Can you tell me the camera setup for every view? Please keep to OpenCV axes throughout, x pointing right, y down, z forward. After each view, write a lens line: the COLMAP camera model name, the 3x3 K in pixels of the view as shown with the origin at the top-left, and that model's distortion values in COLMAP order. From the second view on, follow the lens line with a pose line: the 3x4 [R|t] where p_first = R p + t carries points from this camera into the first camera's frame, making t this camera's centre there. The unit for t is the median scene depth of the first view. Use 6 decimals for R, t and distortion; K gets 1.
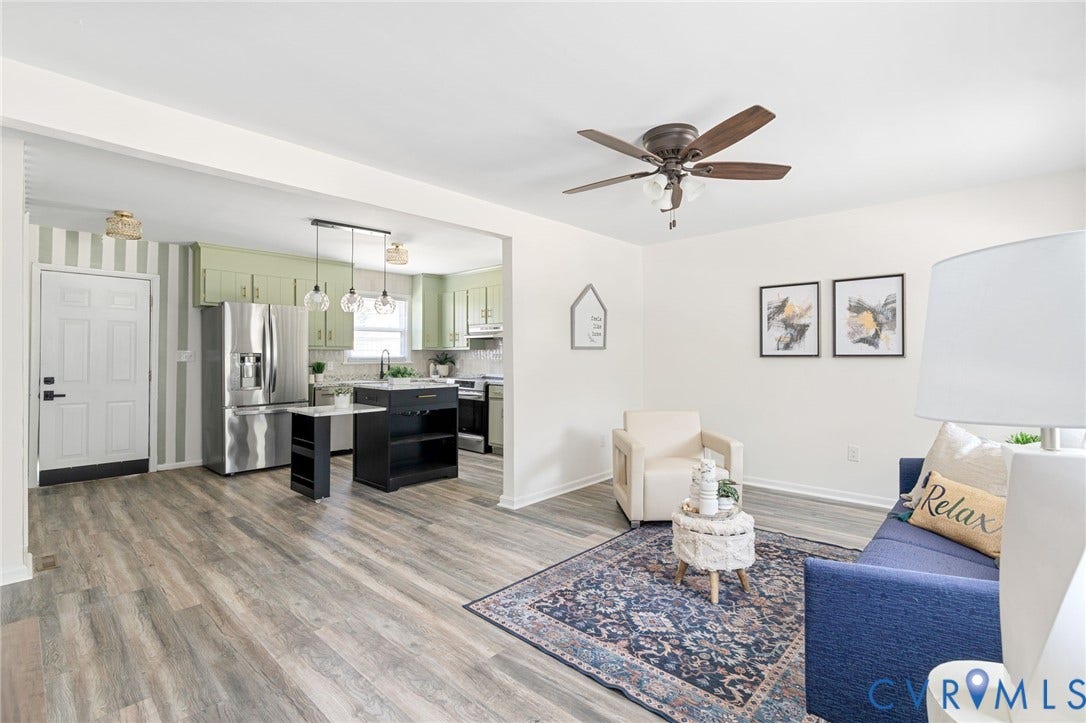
lens RADIAL K [[493.7, 0, 546.8], [0, 493.7, 354.0], [0, 0, 1]] dist [-0.013023, 0.004706]
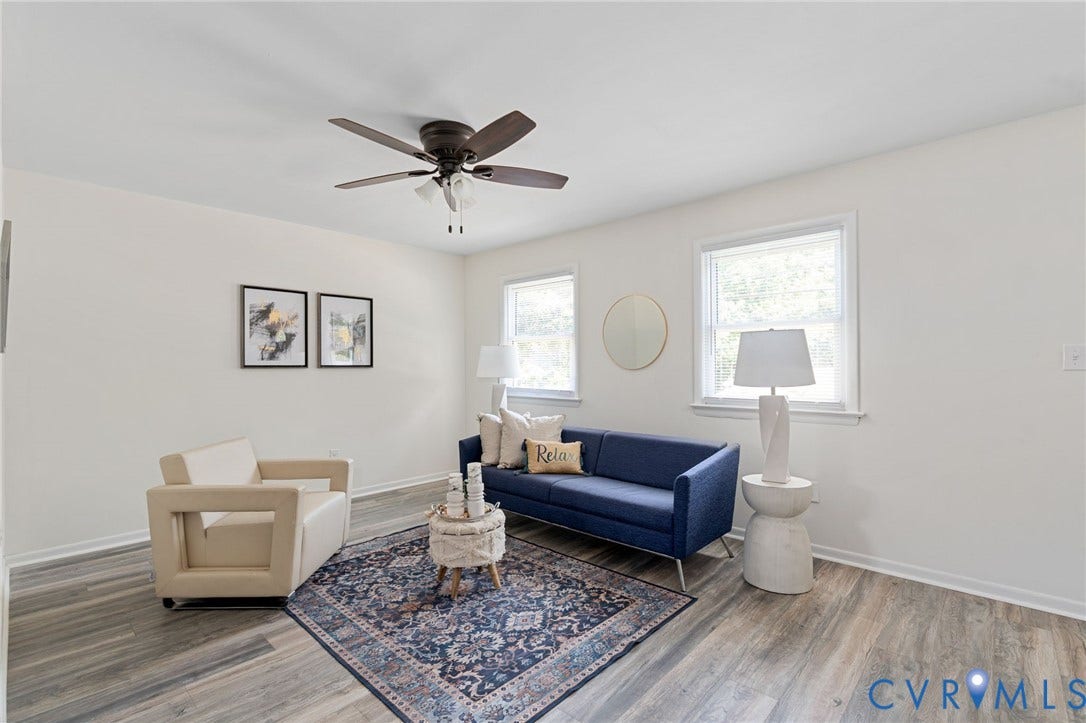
lens RADIAL K [[493.7, 0, 545.0], [0, 493.7, 367.9], [0, 0, 1]] dist [-0.013023, 0.004706]
pose [[0.008687, -0.001615, 0.999961, -0.487992], [-0.000324, 0.999999, 0.001618, 0.005443], [-0.999962, -0.000338, 0.008686, 0.561572]]
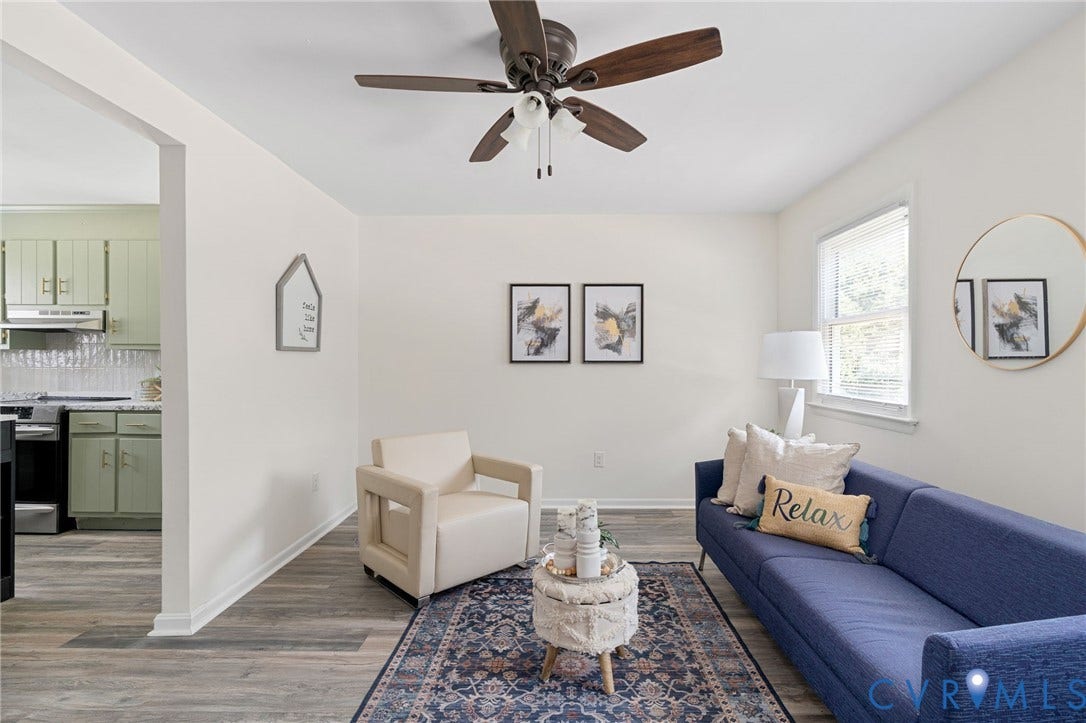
lens RADIAL K [[509.1, 0, 553.4], [0, 509.1, 366.8], [0, 0, 1]] dist [-0.009968, 0.002311]
pose [[0.743649, -0.002933, 0.668564, -0.148487], [-0.005096, 0.999936, 0.010054, 0.004040], [-0.668551, -0.010883, 0.743587, 0.312228]]
